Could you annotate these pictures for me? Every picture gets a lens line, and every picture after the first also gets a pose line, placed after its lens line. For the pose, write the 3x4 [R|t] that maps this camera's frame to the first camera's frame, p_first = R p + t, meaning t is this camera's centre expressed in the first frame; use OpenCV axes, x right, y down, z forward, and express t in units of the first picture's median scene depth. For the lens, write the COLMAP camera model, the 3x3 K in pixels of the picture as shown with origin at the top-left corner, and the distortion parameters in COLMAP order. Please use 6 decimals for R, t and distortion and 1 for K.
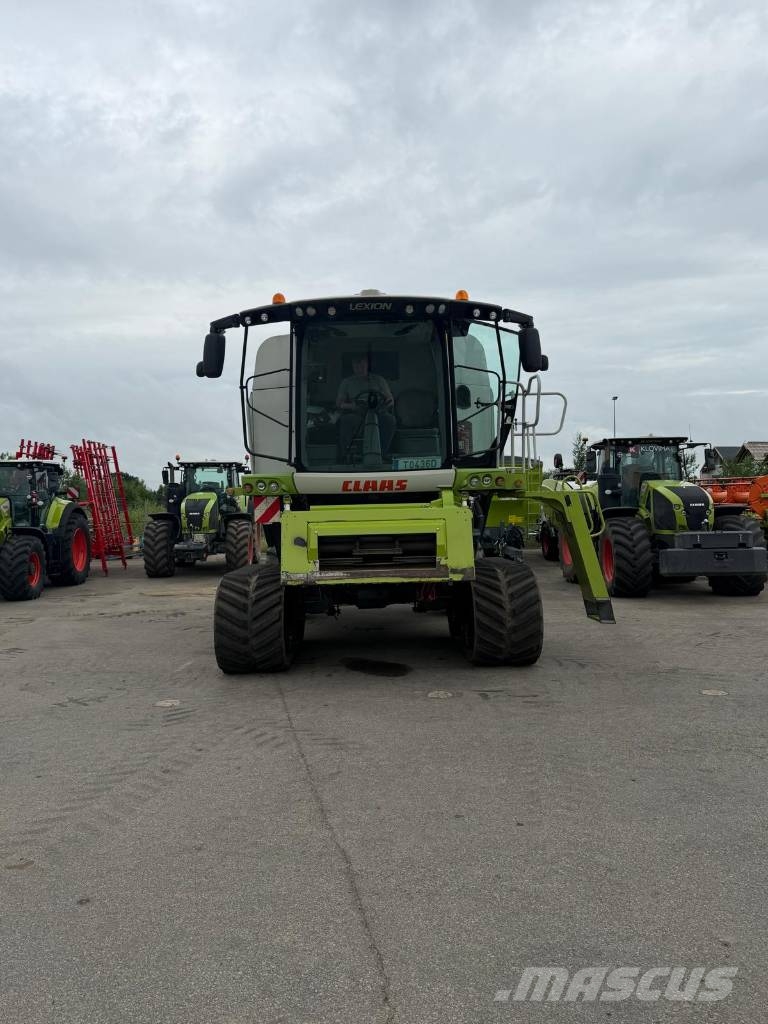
lens RADIAL K [[756.7, 0, 422.7], [0, 756.7, 518.7], [0, 0, 1]] dist [0.045776, -0.001846]
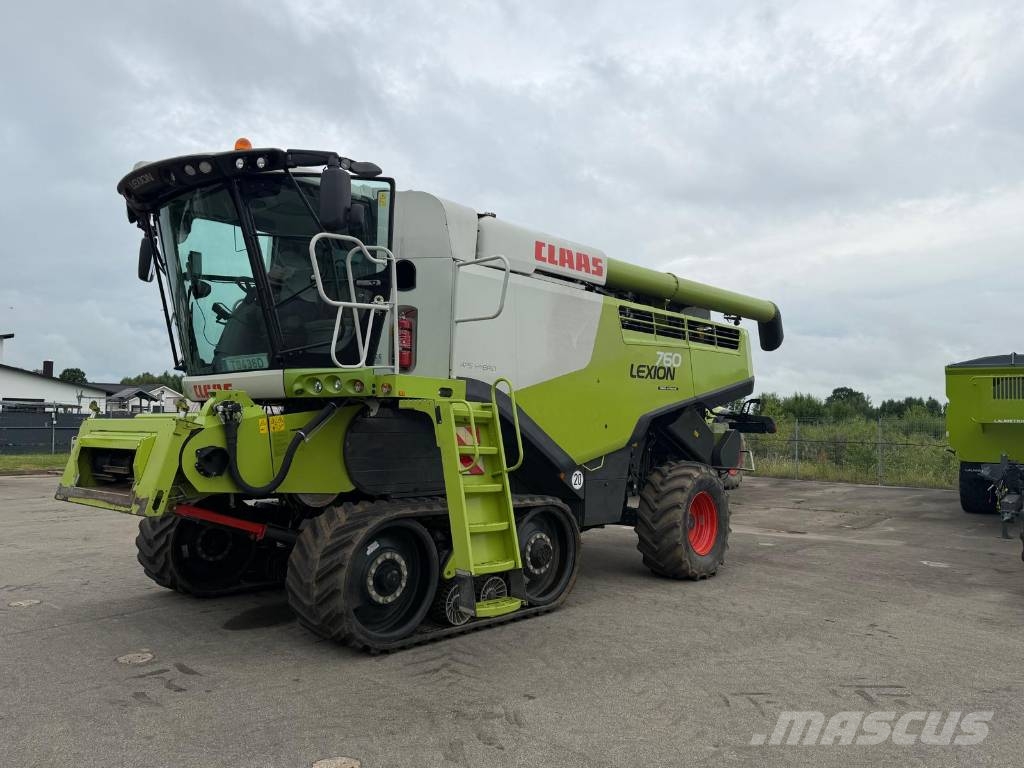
lens RADIAL K [[747.3, 0, 385.1], [0, 747.3, 379.7], [0, 0, 1]] dist [0.008531, -0.007298]
pose [[0.725624, -0.007958, -0.688046, 0.637388], [-0.040138, 0.997741, -0.053869, -0.018903], [0.686920, 0.066706, 0.723665, 0.528526]]
